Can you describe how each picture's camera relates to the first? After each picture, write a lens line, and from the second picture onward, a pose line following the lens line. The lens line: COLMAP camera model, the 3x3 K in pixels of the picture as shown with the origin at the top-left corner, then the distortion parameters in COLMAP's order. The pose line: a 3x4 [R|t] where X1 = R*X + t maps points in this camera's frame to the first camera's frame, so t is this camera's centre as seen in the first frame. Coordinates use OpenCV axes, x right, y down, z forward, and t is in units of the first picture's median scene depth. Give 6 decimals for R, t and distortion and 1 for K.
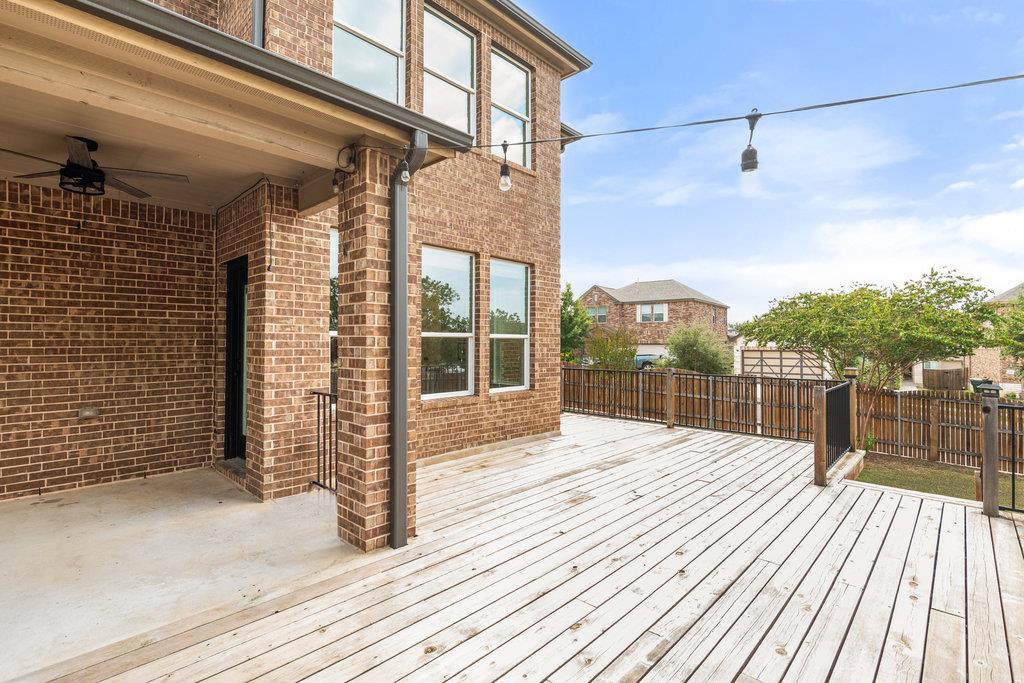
lens RADIAL K [[469.1, 0, 513.4], [0, 469.1, 337.1], [0, 0, 1]] dist [-0.005089, -0.002291]
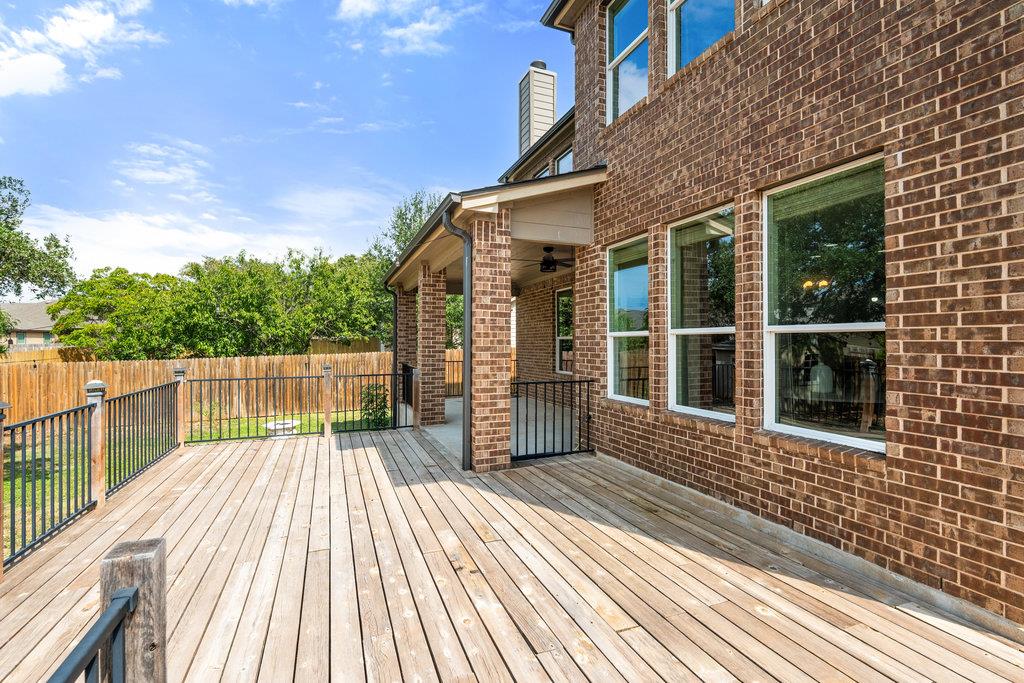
lens RADIAL K [[469.1, 0, 512.8], [0, 469.1, 343.9], [0, 0, 1]] dist [-0.005089, -0.002291]
pose [[-0.429085, 0.001066, -0.903263, 0.862555], [0.011351, 0.999927, -0.004212, 0.020155], [0.903193, -0.012060, -0.429066, 1.399373]]
